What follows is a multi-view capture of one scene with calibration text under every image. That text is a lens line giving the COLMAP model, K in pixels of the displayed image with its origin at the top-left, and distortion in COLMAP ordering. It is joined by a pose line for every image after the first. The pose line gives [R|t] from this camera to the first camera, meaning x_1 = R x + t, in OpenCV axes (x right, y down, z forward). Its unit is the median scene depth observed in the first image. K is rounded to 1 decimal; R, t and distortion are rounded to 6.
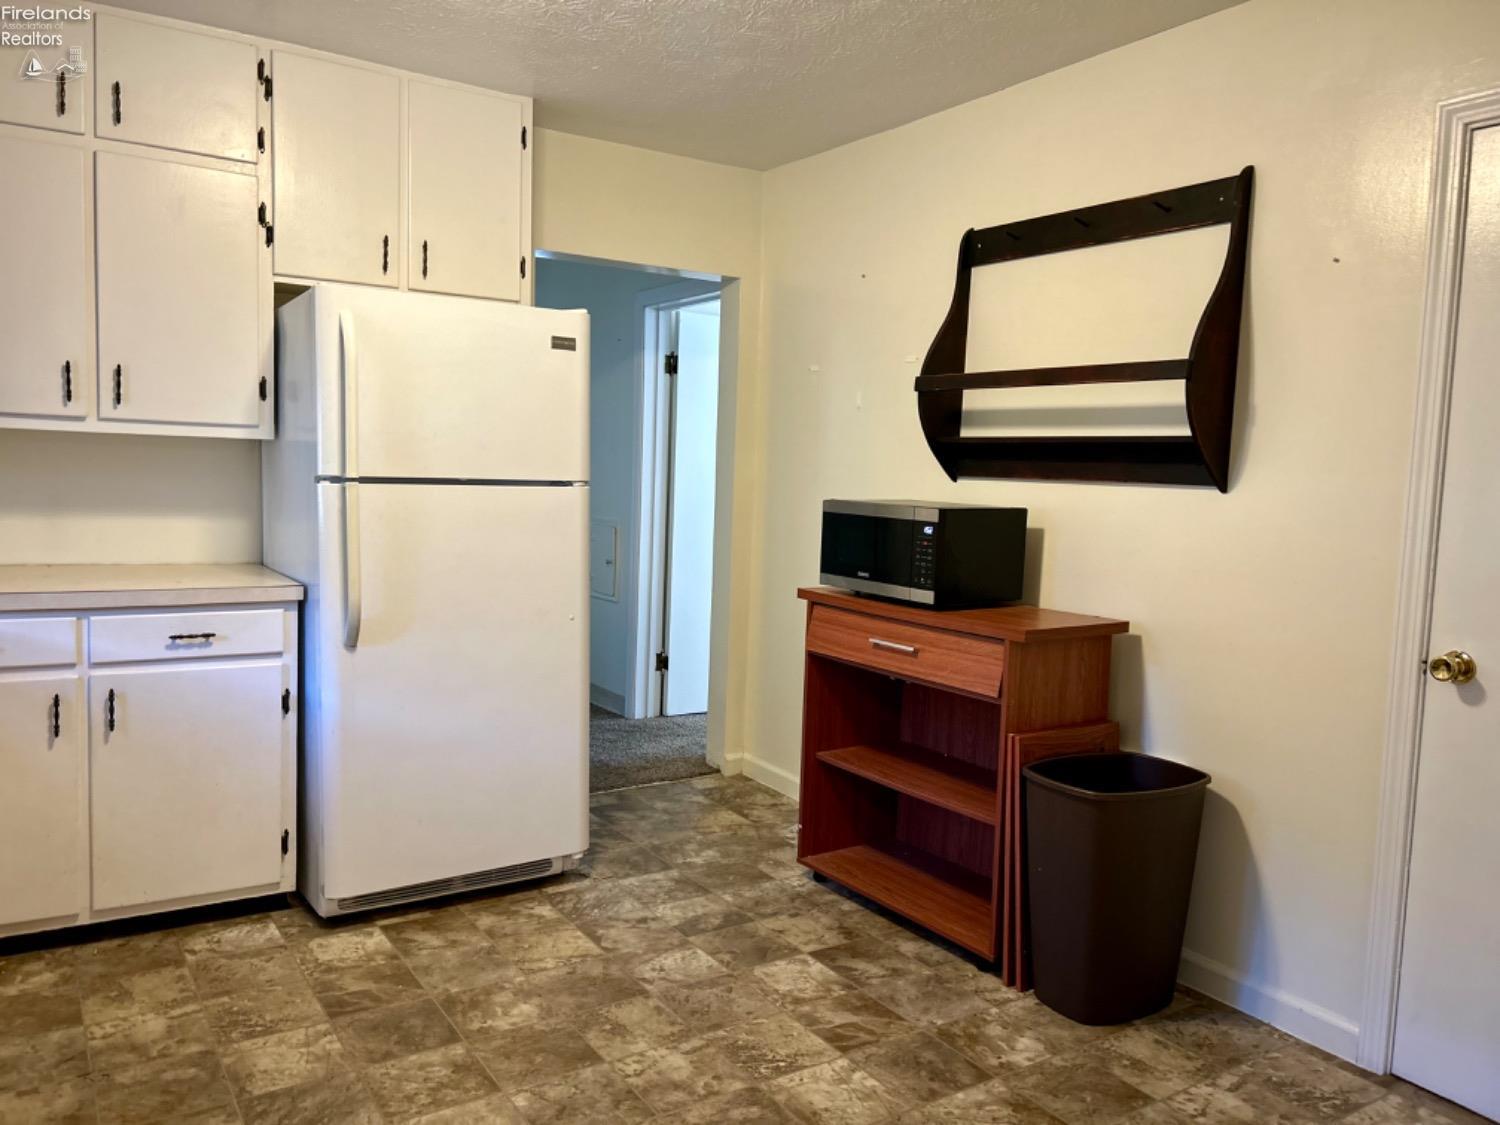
lens RADIAL K [[1126.2, 0, 743.5], [0, 1126.2, 572.4], [0, 0, 1]] dist [0.053790, -0.054886]
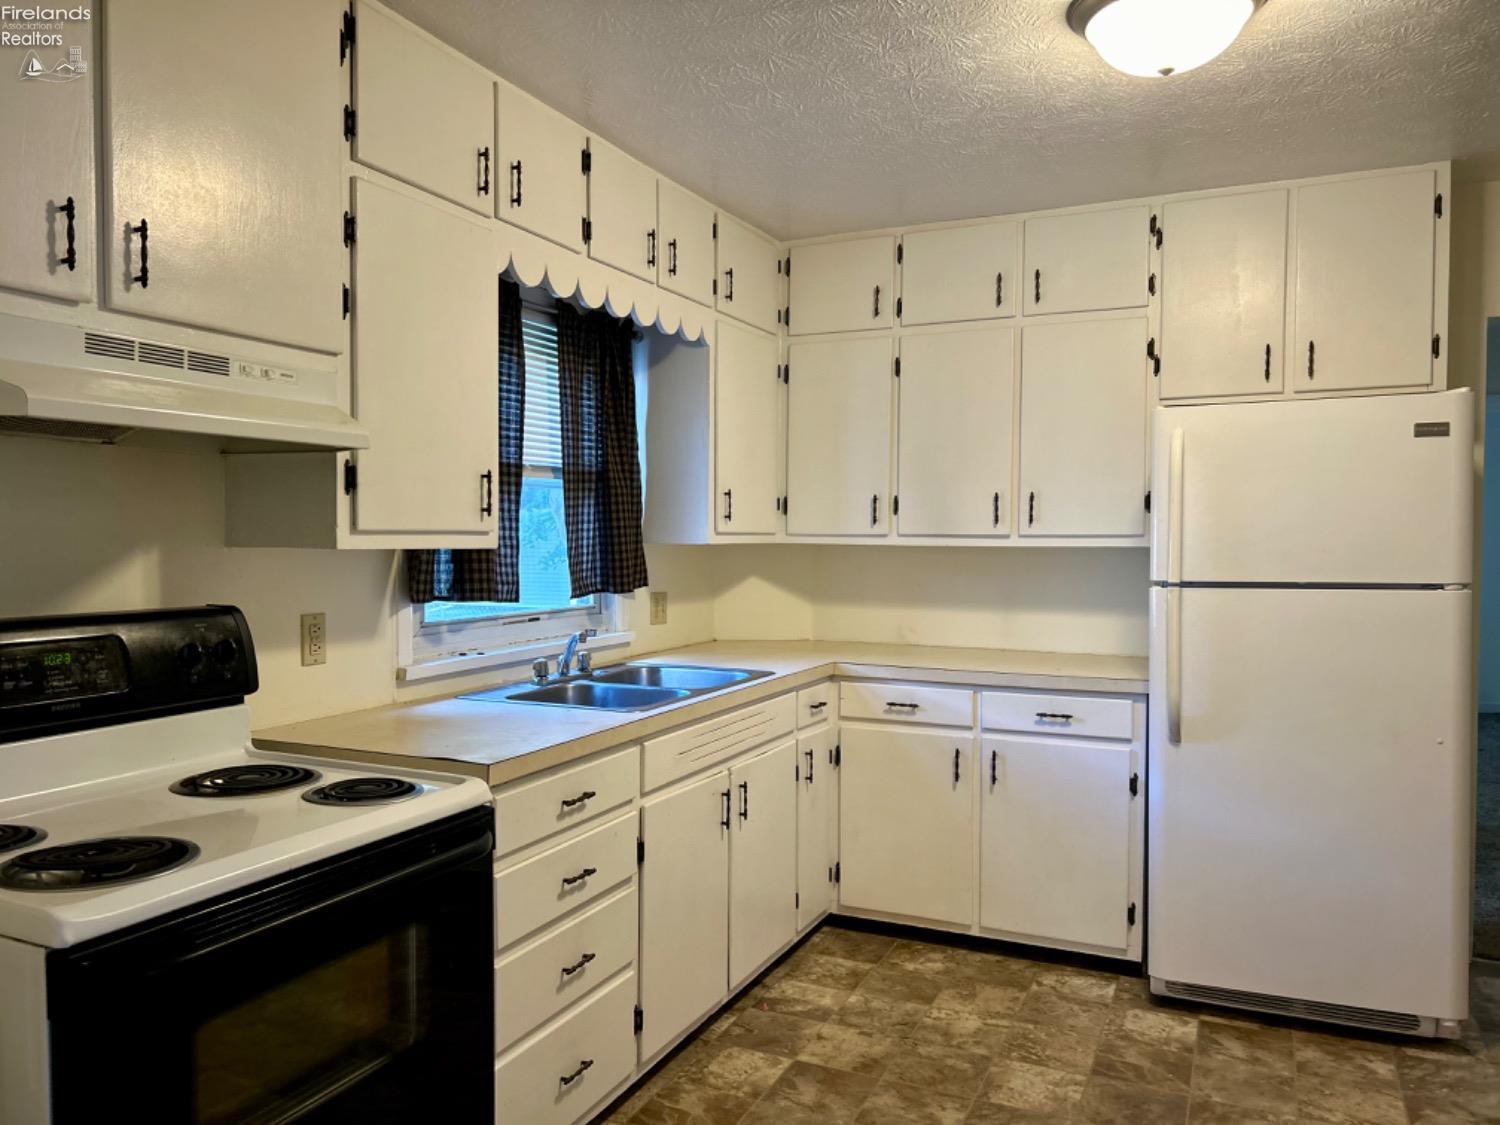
lens RADIAL K [[1126.2, 0, 743.8], [0, 1126.2, 581.9], [0, 0, 1]] dist [0.053790, -0.054886]
pose [[0.538801, -0.000611, -0.842433, 0.334371], [-0.060239, 0.997412, -0.039251, -0.017063], [0.840276, 0.071895, 0.537370, 0.079627]]
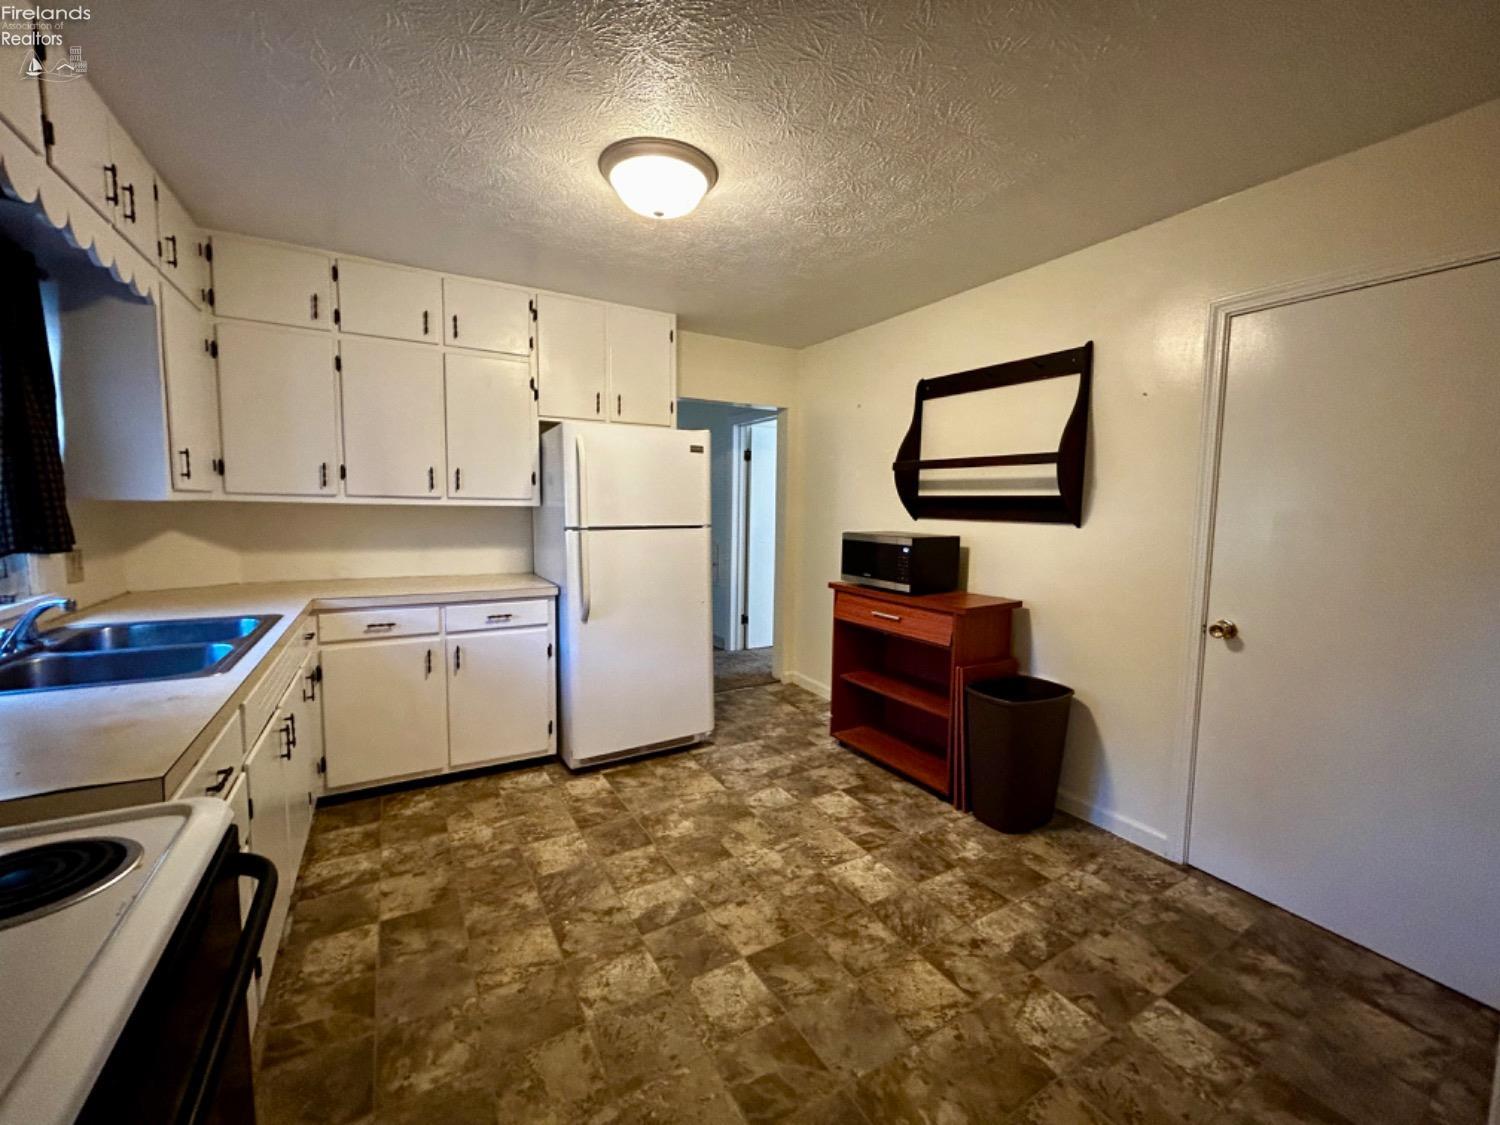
lens RADIAL K [[605.2, 0, 748.3], [0, 605.2, 562.0], [0, 0, 1]] dist [-0.001653, 0.001006]
pose [[0.998885, -0.016307, -0.044310, -0.041098], [0.016338, 0.999866, 0.000318, -0.024437], [0.044299, -0.001042, 0.999018, 0.046534]]
